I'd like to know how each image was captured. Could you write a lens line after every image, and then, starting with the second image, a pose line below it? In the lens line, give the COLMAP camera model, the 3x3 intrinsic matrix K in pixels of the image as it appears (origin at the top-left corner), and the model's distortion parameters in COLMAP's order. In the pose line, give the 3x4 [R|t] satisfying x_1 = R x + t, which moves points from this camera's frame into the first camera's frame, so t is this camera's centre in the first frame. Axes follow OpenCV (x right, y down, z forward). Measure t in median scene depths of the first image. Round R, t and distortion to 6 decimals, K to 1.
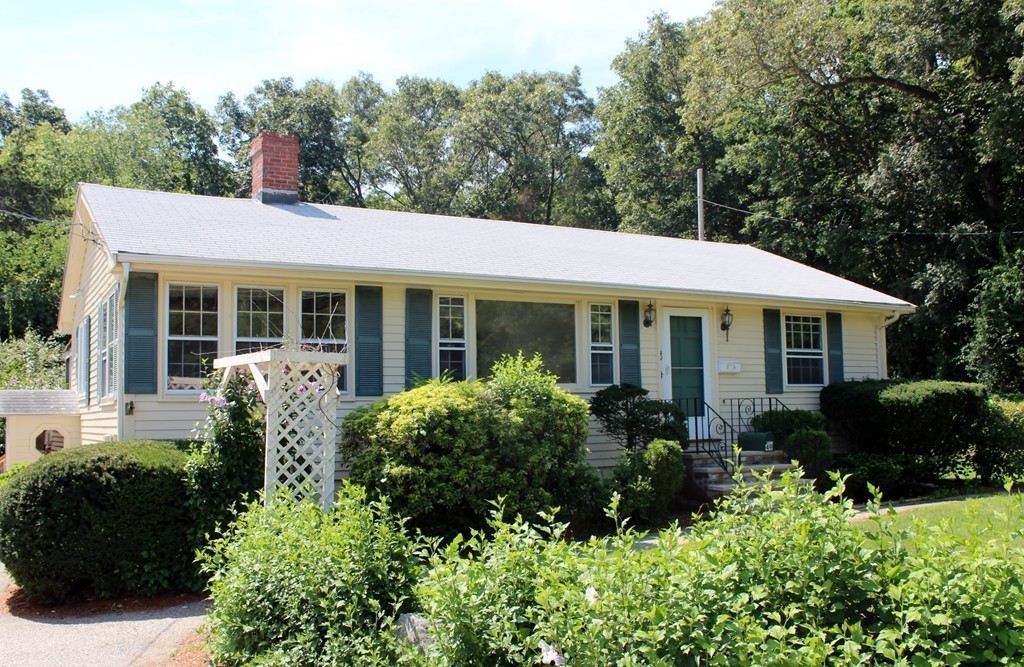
lens RADIAL K [[887.1, 0, 510.1], [0, 887.1, 347.8], [0, 0, 1]] dist [-0.141278, 0.132279]
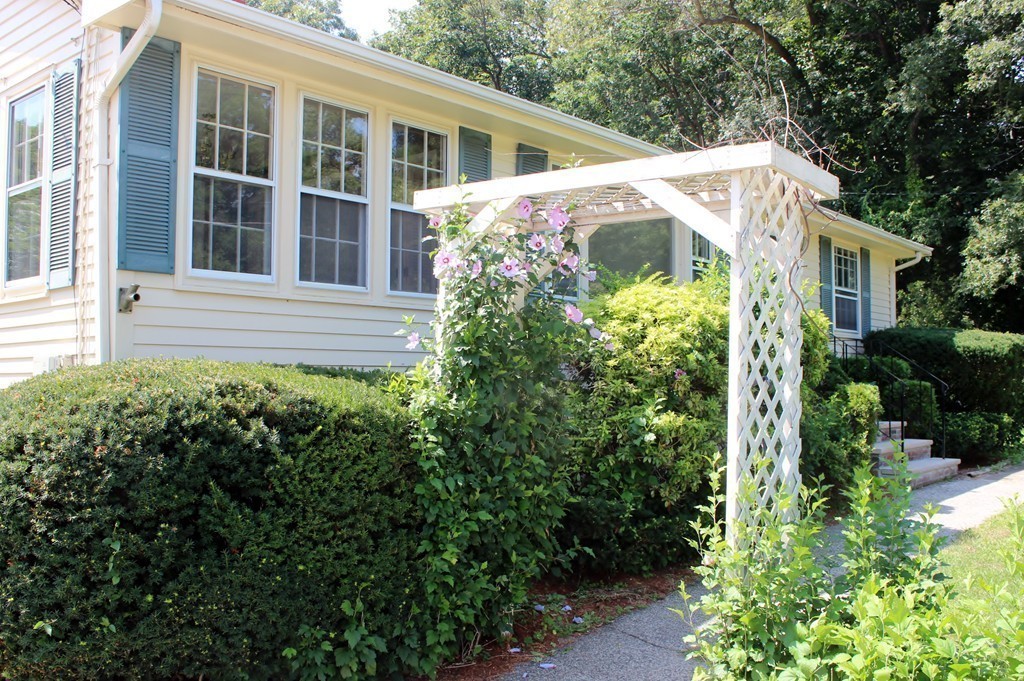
lens RADIAL K [[922.8, 0, 512.0], [0, 922.8, 340.5], [0, 0, 1]] dist [-0.064233, 0.009416]
pose [[0.949145, 0.032970, 0.313107, -0.487946], [-0.043105, 0.998745, 0.025501, 0.088041], [-0.311874, -0.037700, 0.949375, 0.534545]]
